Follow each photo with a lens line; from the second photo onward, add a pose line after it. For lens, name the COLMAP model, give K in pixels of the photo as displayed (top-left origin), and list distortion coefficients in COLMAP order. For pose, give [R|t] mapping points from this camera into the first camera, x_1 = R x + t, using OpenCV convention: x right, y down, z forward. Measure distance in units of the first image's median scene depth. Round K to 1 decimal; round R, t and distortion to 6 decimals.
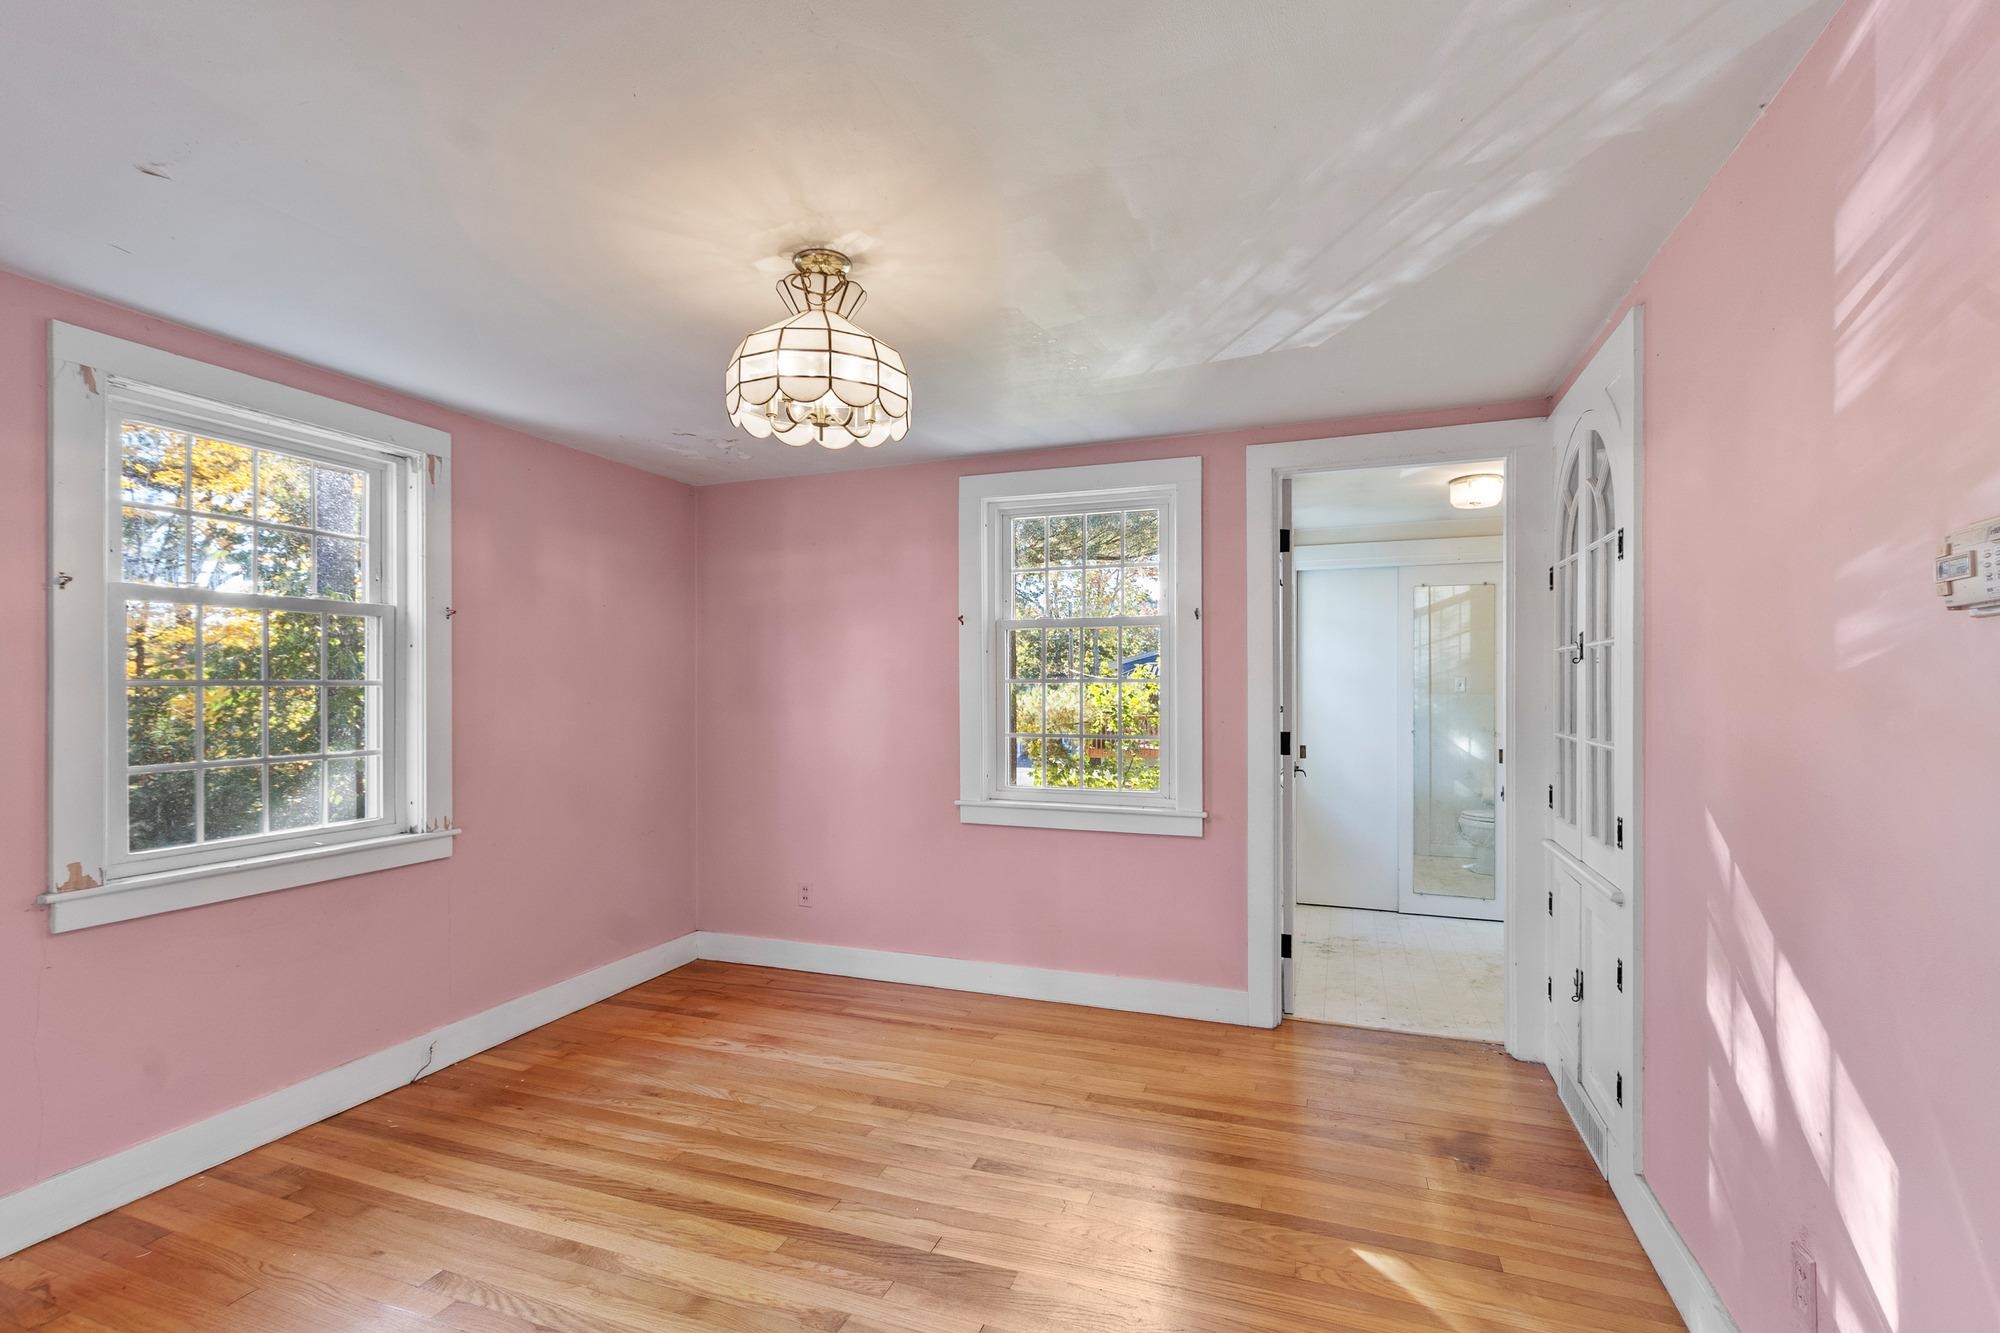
lens RADIAL K [[869.5, 0, 1024.8], [0, 869.5, 683.0], [0, 0, 1]] dist [0.000452, -0.000035]
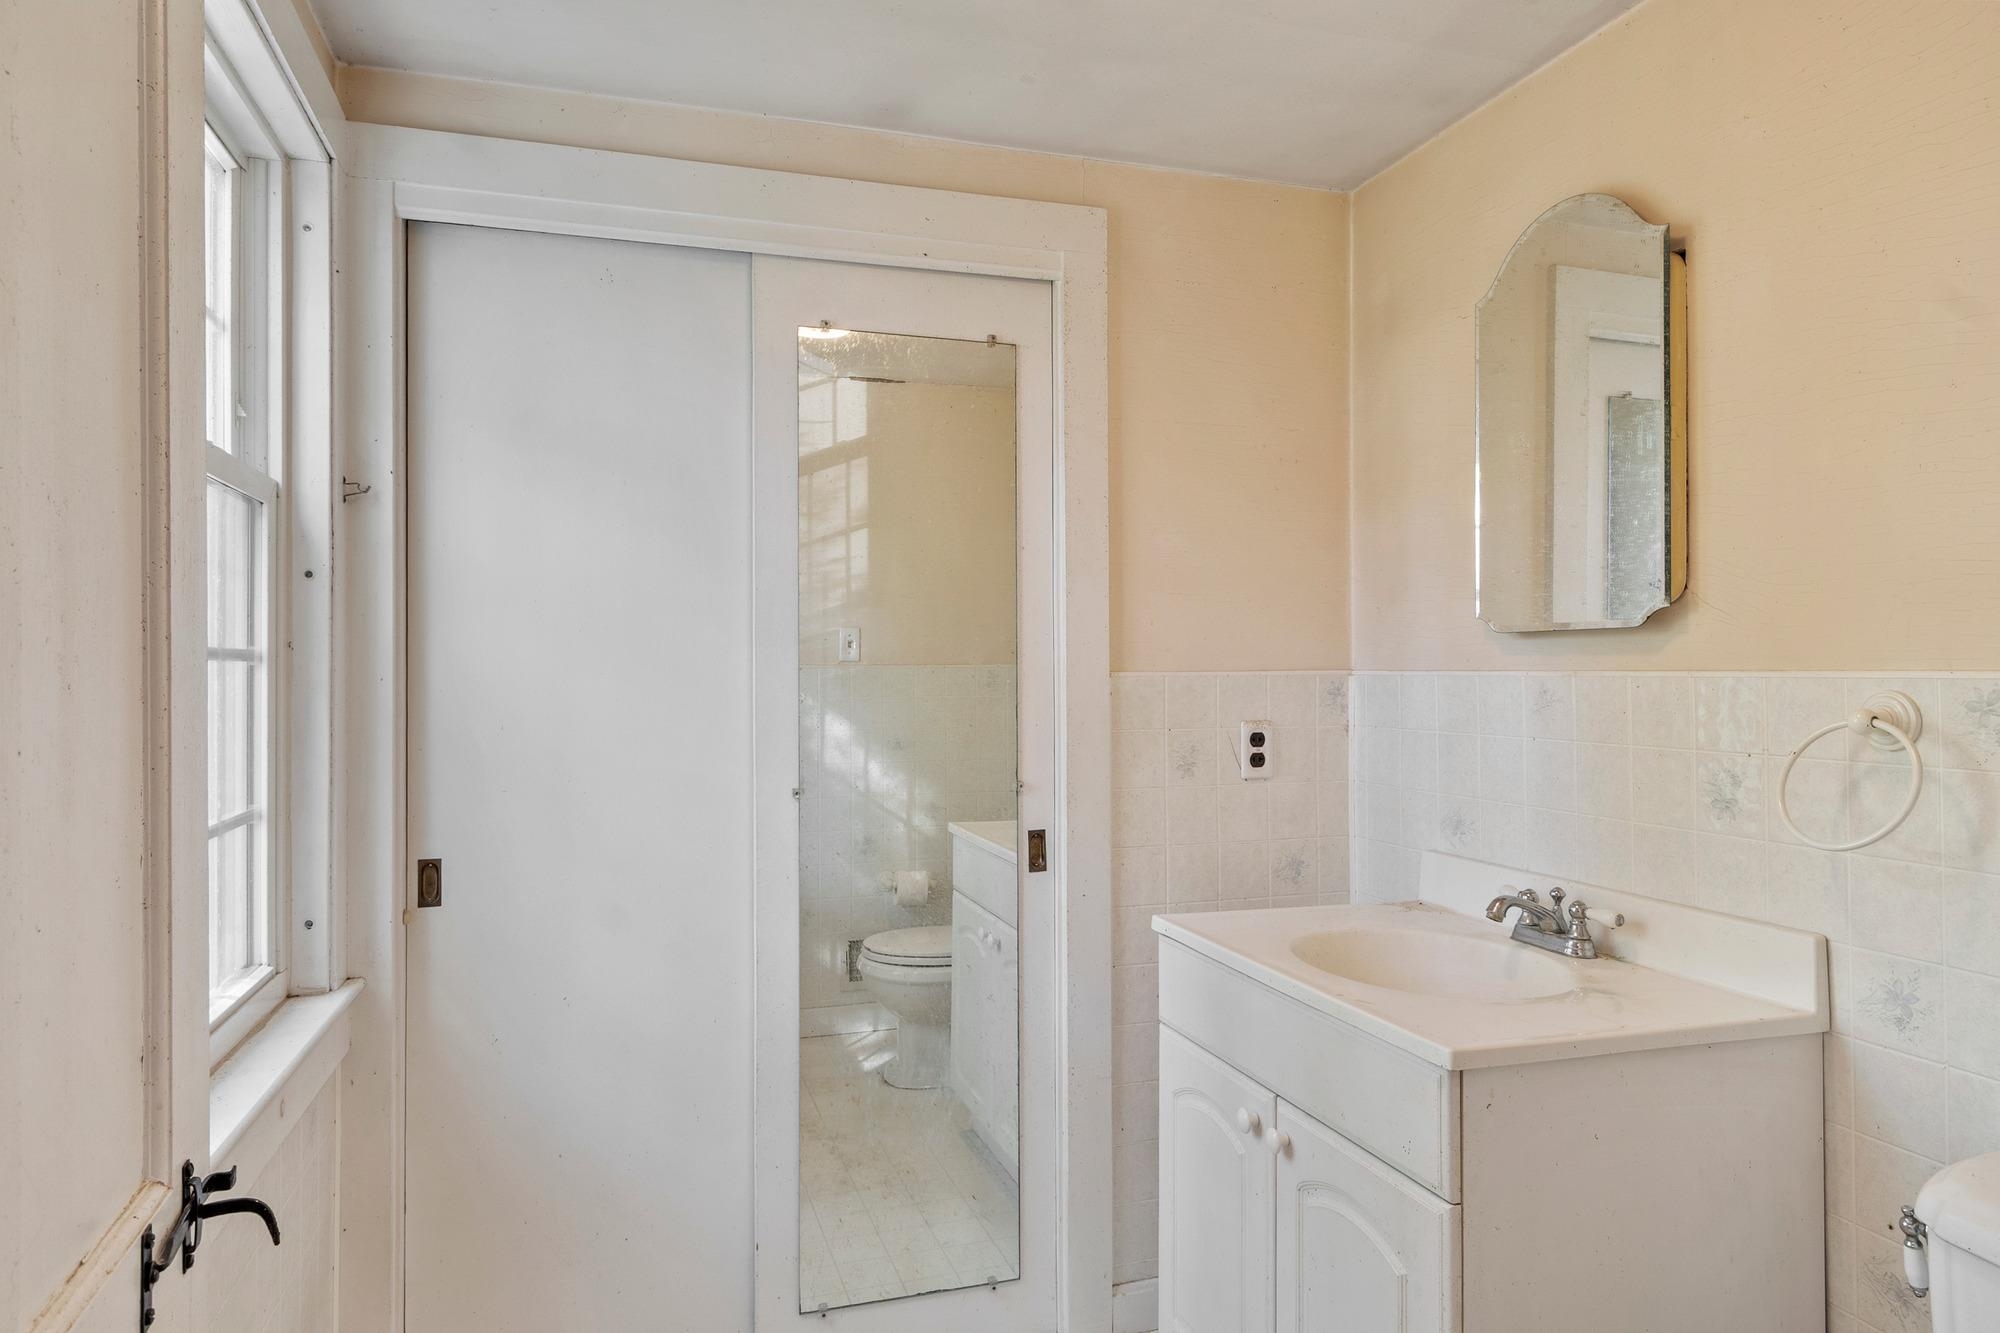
lens RADIAL K [[1258.7, 0, 995.1], [0, 1258.7, 641.6], [0, 0, 1]] dist [-0.002191, -0.001996]
pose [[0.794715, 0.001592, 0.606981, 0.490525], [0.001217, 0.999990, -0.004215, 0.008681], [-0.606982, 0.004089, 0.794705, 1.292412]]
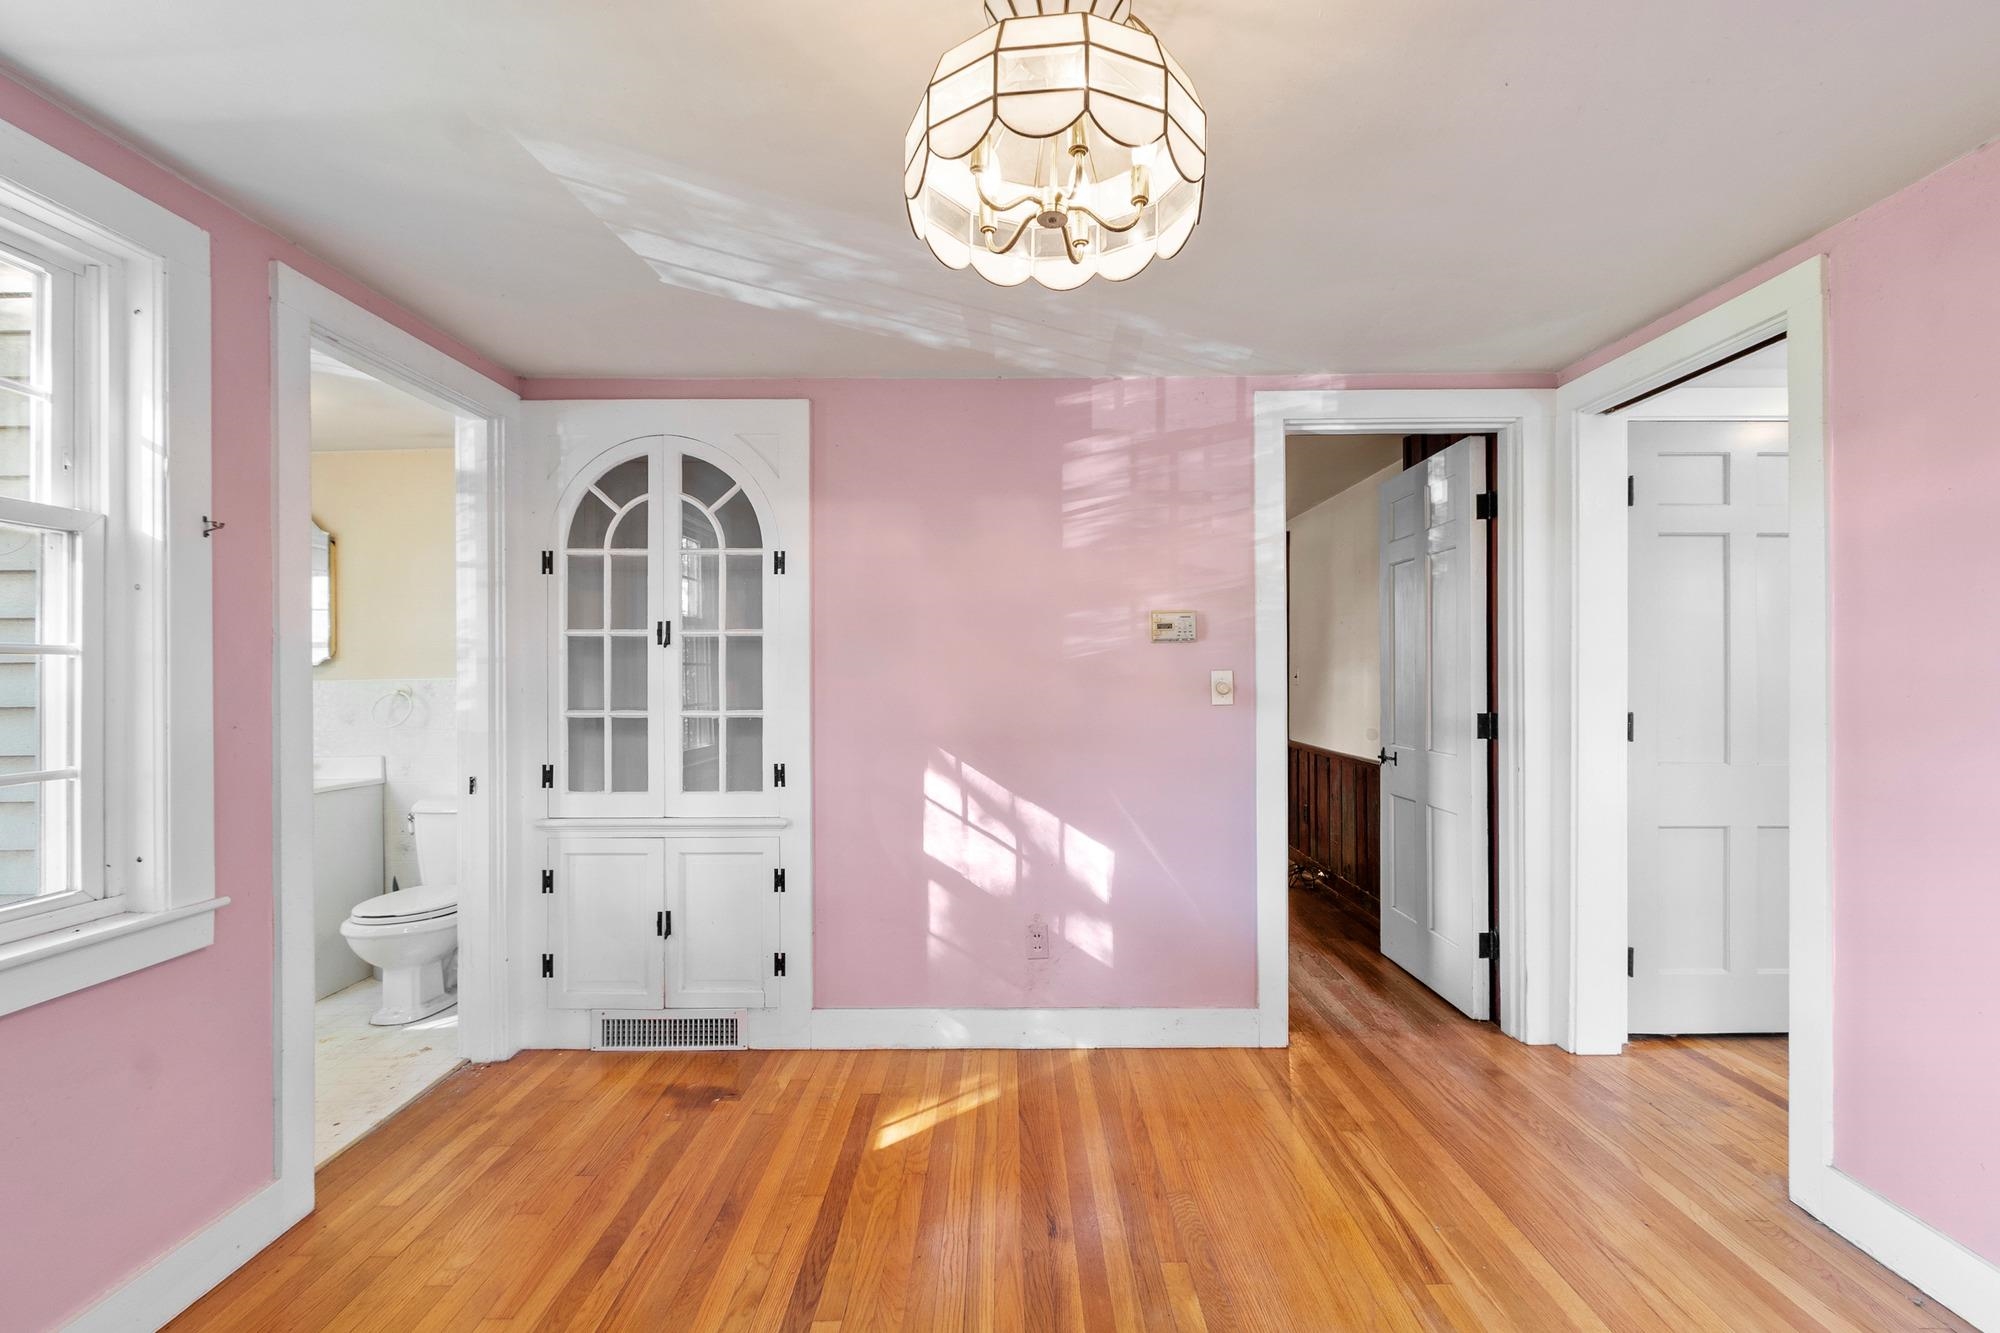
lens RADIAL K [[879.1, 0, 1003.8], [0, 879.1, 675.1], [0, 0, 1]] dist [0.000793, -0.000142]
pose [[-0.323033, -0.000873, 0.946387, -0.651692], [-0.000597, 1.000000, 0.000719, 0.013378], [-0.946387, -0.000332, -0.323034, 1.000176]]
